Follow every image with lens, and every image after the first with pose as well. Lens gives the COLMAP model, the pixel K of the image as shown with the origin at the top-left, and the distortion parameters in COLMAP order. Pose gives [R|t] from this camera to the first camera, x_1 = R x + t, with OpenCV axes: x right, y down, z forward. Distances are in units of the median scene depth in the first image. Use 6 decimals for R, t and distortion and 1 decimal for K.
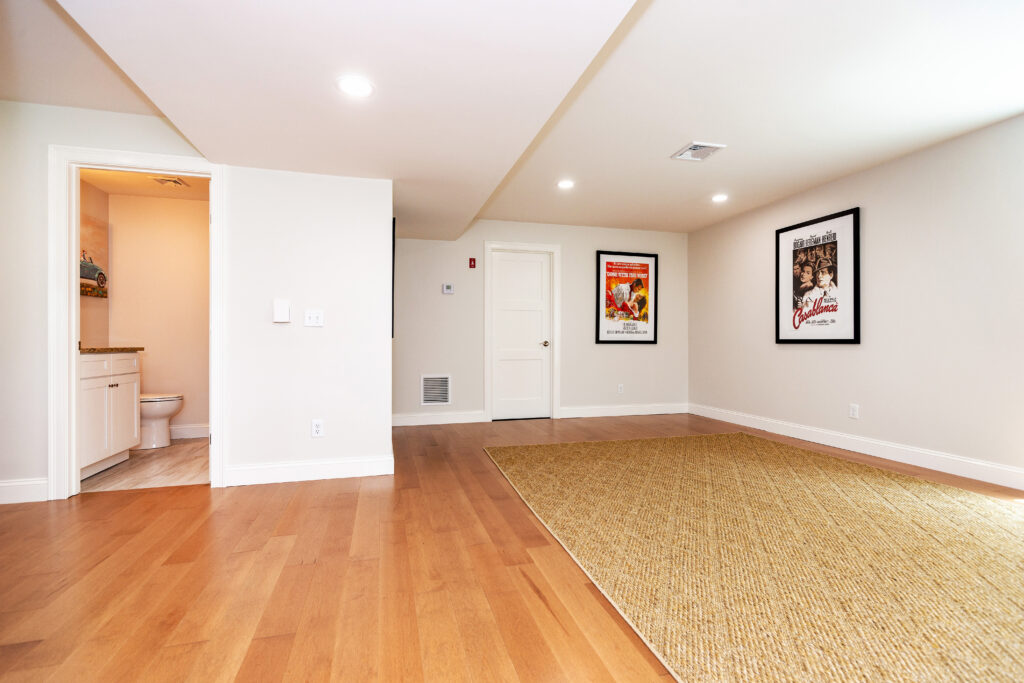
lens RADIAL K [[469.5, 0, 511.8], [0, 469.5, 345.2], [0, 0, 1]] dist [0.001100, 0.000066]
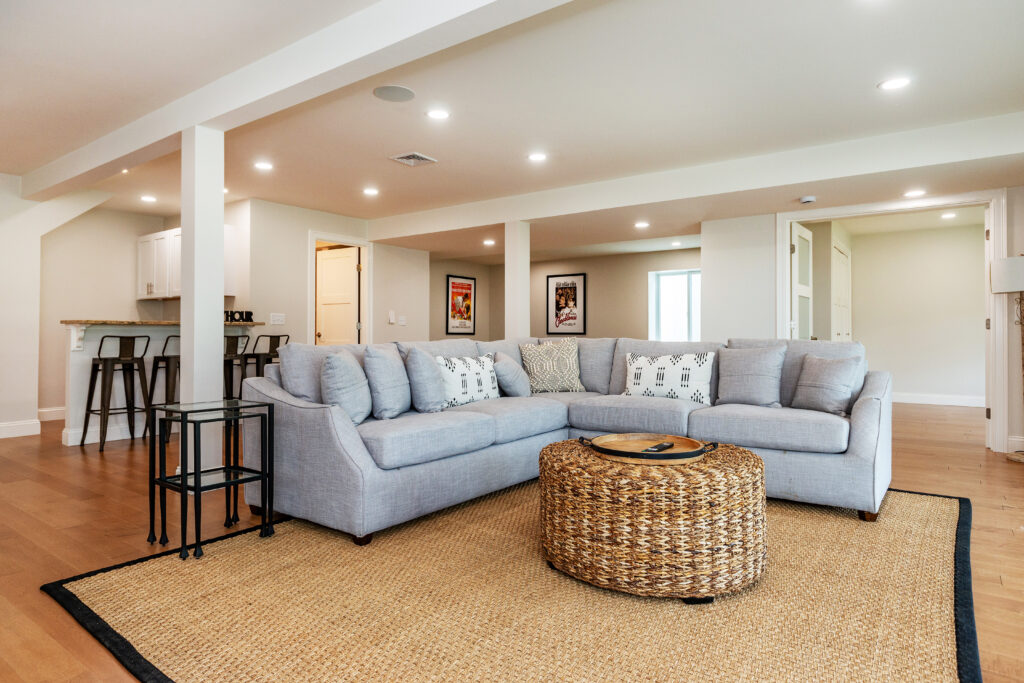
lens RADIAL K [[593.4, 0, 512.4], [0, 593.4, 336.7], [0, 0, 1]] dist [-0.000281, 0.000001]
pose [[0.781147, -0.001996, 0.624344, -1.088094], [0.002103, 0.999998, 0.000566, 0.003331], [-0.624344, 0.000871, 0.781149, -0.825647]]
